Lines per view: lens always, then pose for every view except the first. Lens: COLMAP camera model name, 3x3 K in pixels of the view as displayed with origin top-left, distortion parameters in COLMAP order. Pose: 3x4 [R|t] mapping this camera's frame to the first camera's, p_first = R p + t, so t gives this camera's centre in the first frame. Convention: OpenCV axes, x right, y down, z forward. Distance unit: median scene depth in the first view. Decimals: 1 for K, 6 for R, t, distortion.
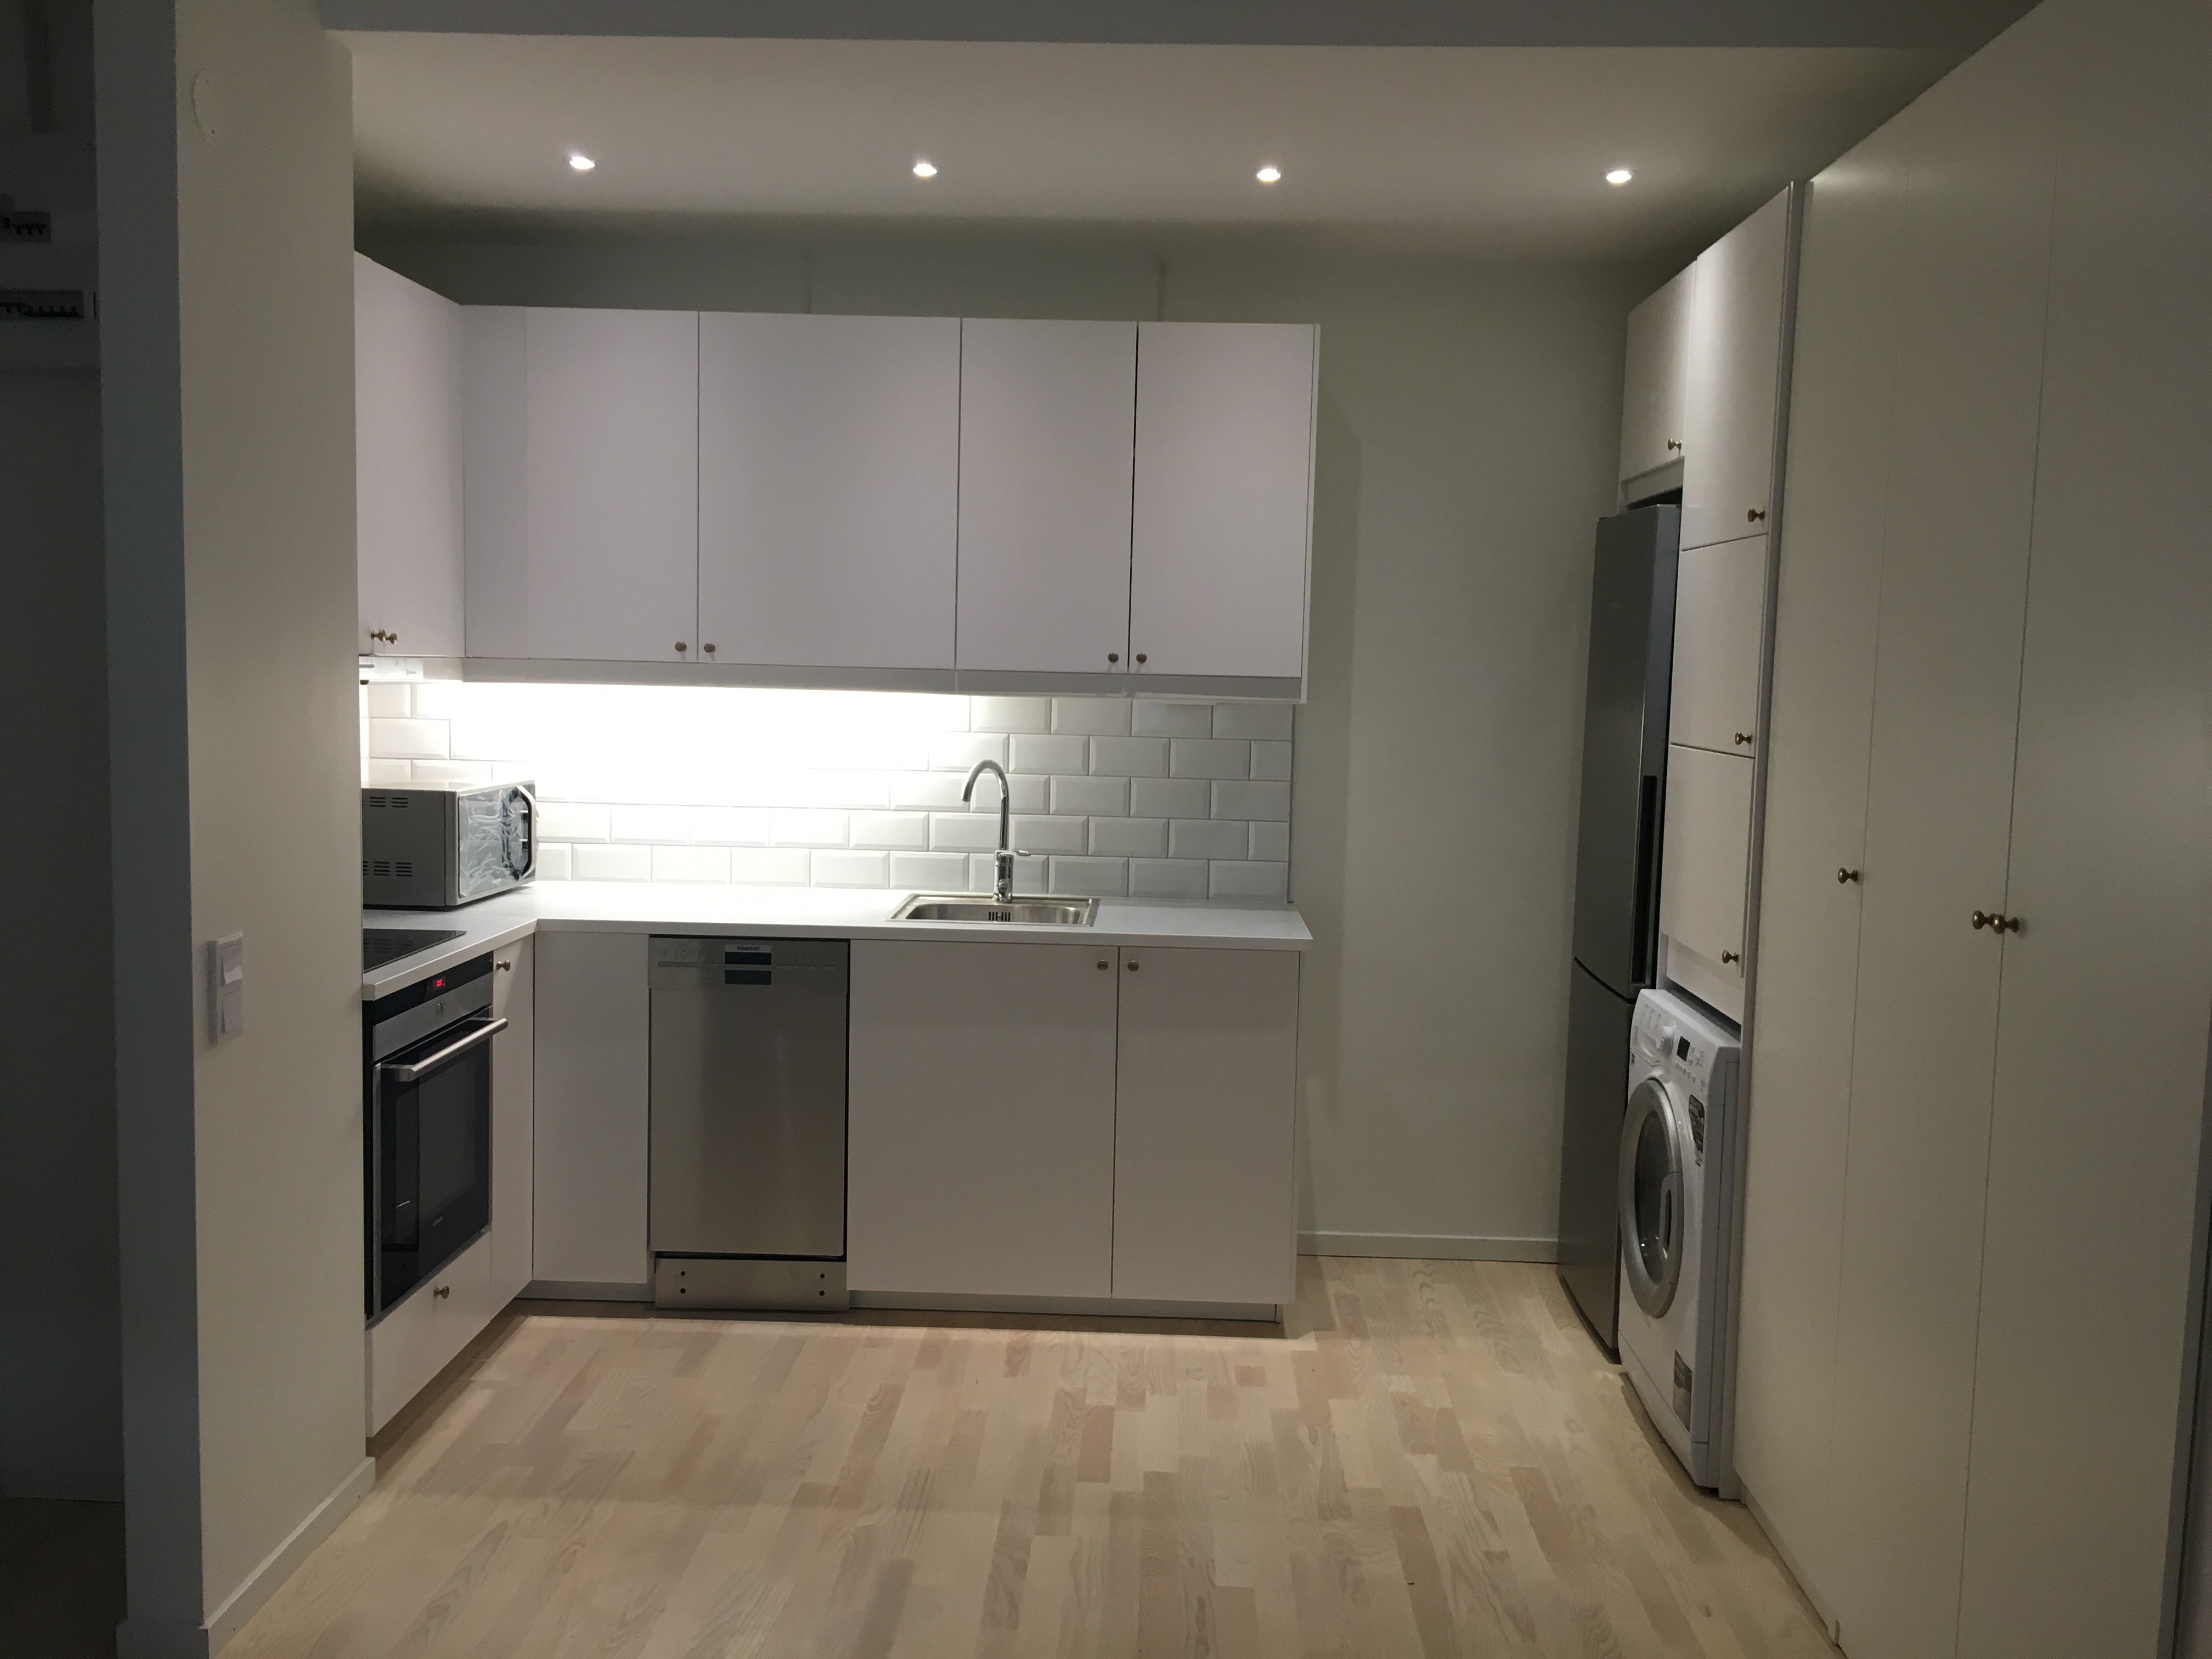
lens RADIAL K [[1897.4, 0, 1106.0], [0, 1897.4, 829.5], [0, 0, 1]] dist [0.067536, -0.003842]
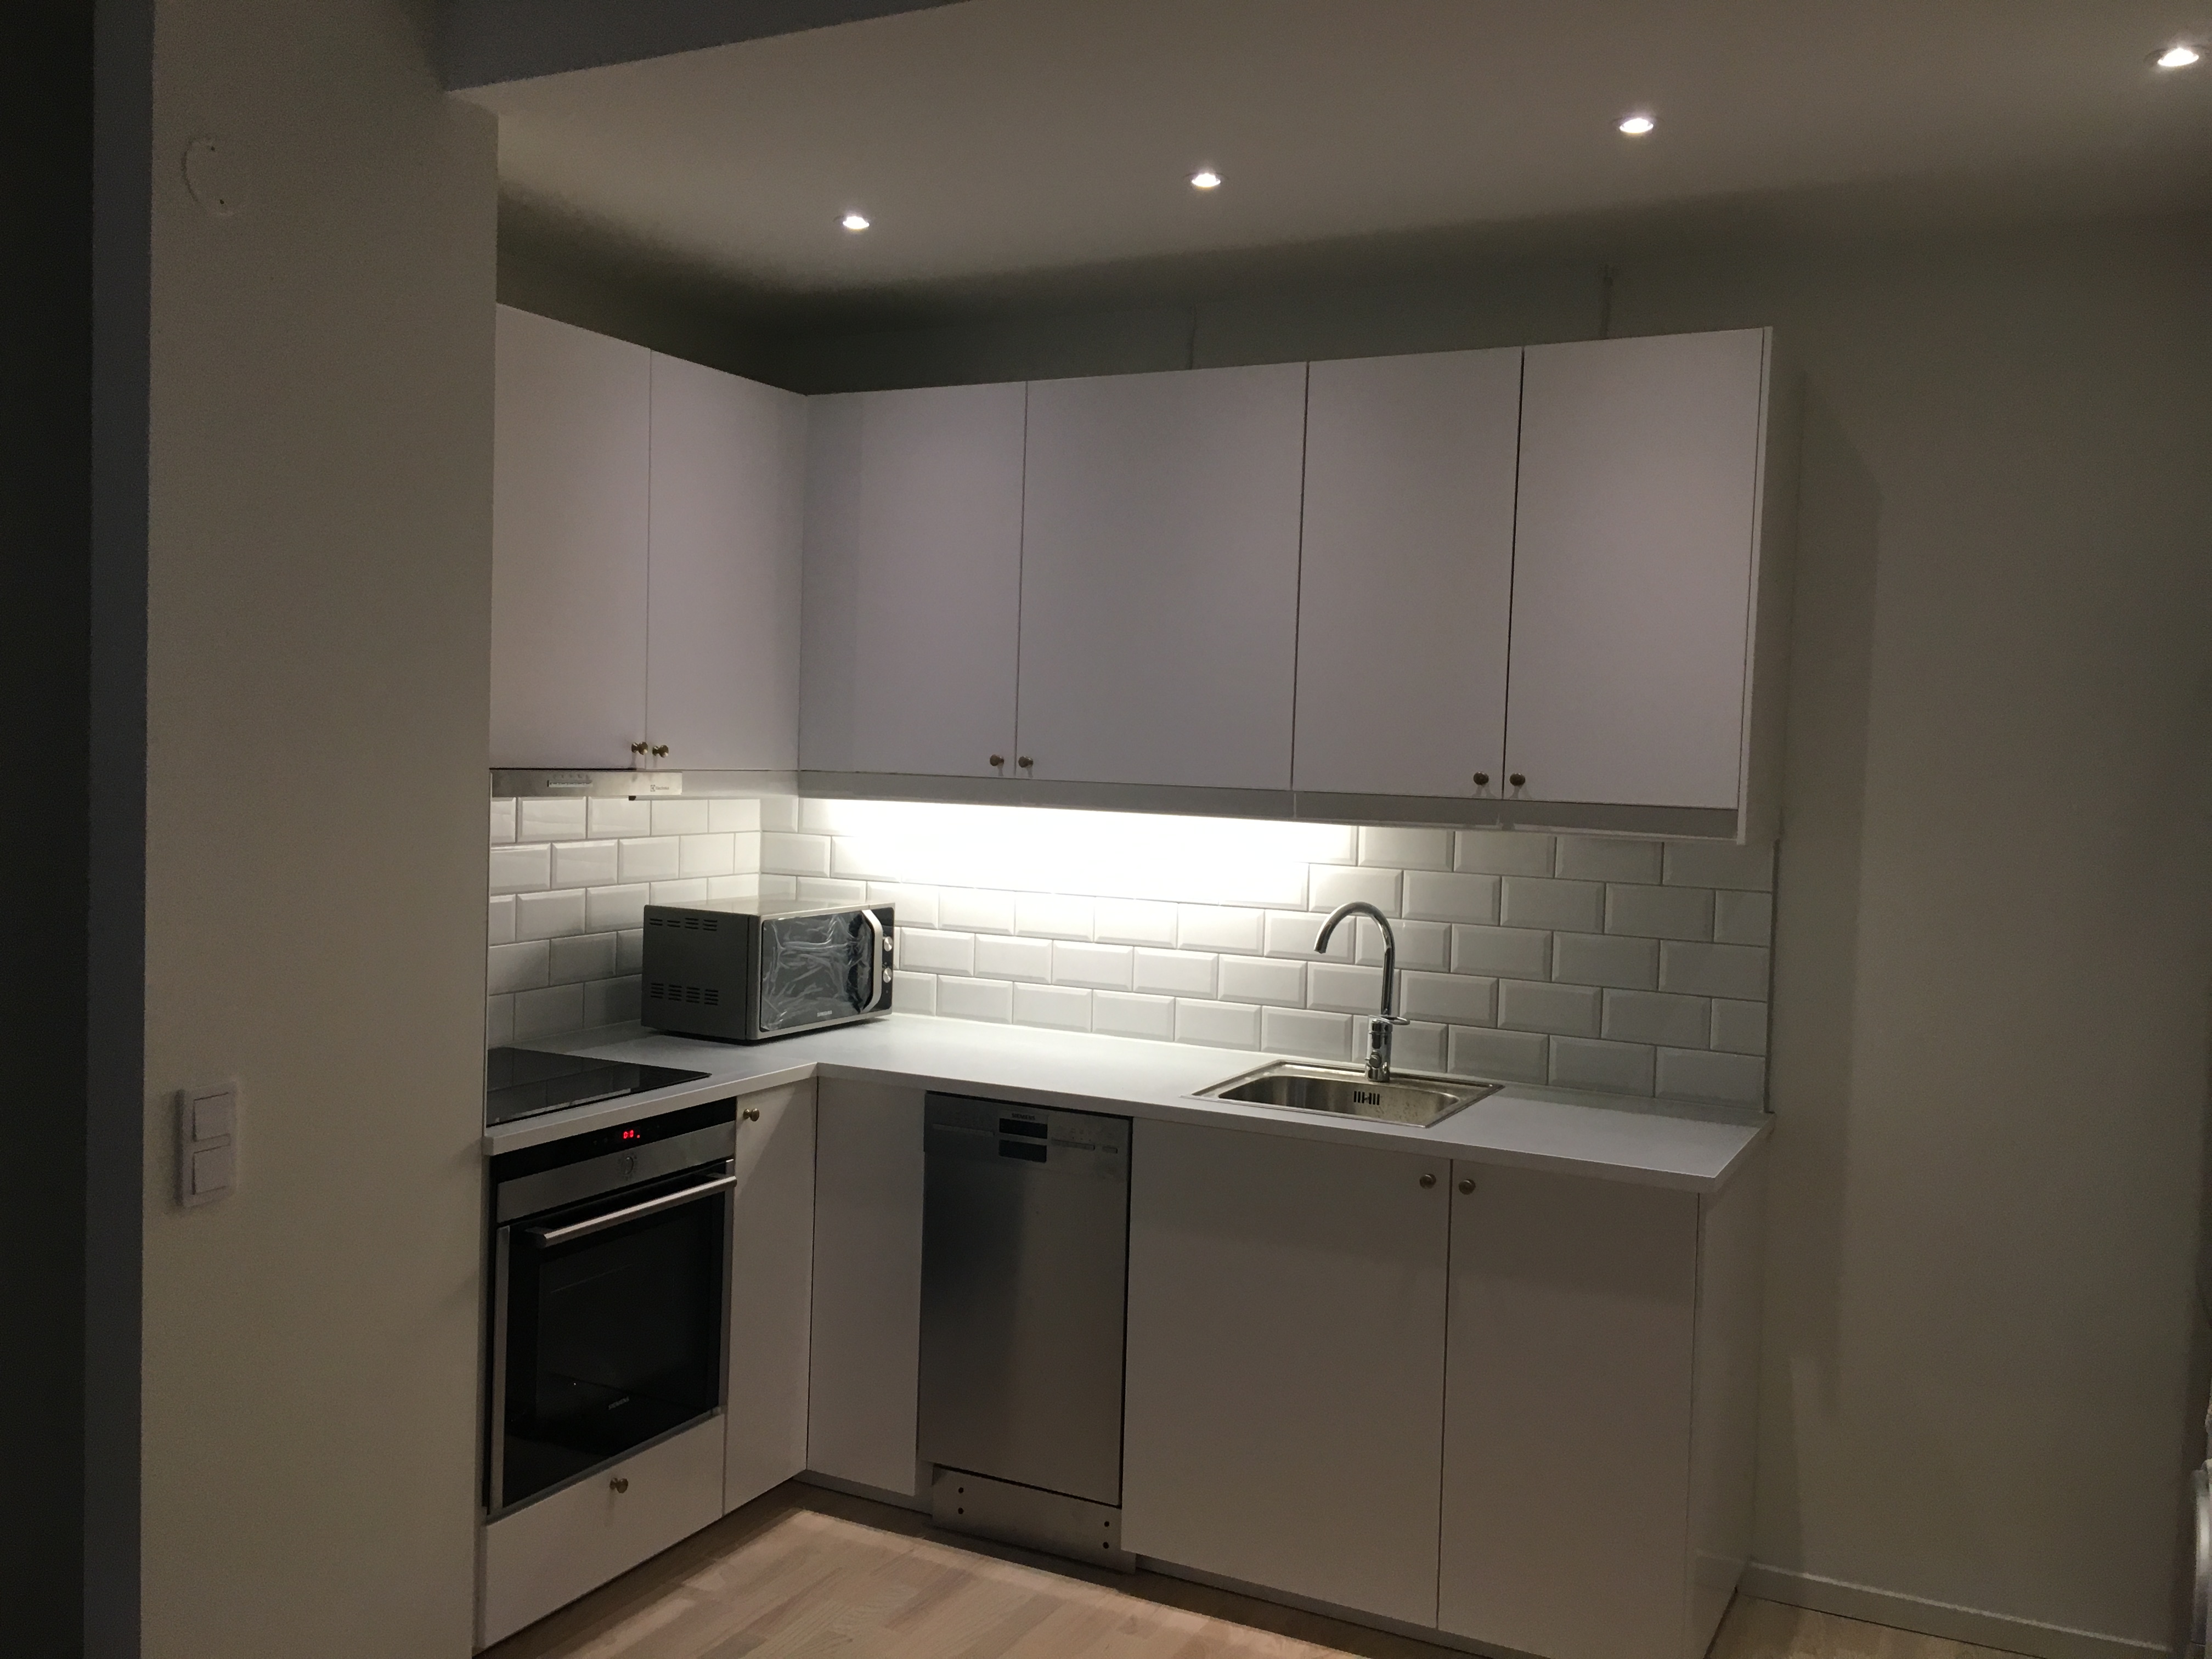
lens RADIAL K [[1897.4, 0, 1106.0], [0, 1897.4, 829.5], [0, 0, 1]] dist [0.067536, -0.003842]
pose [[0.903025, 0.024784, -0.428872, 0.198087], [-0.047612, 0.997958, -0.042580, -0.029713], [0.426941, 0.058871, 0.902361, 0.237053]]
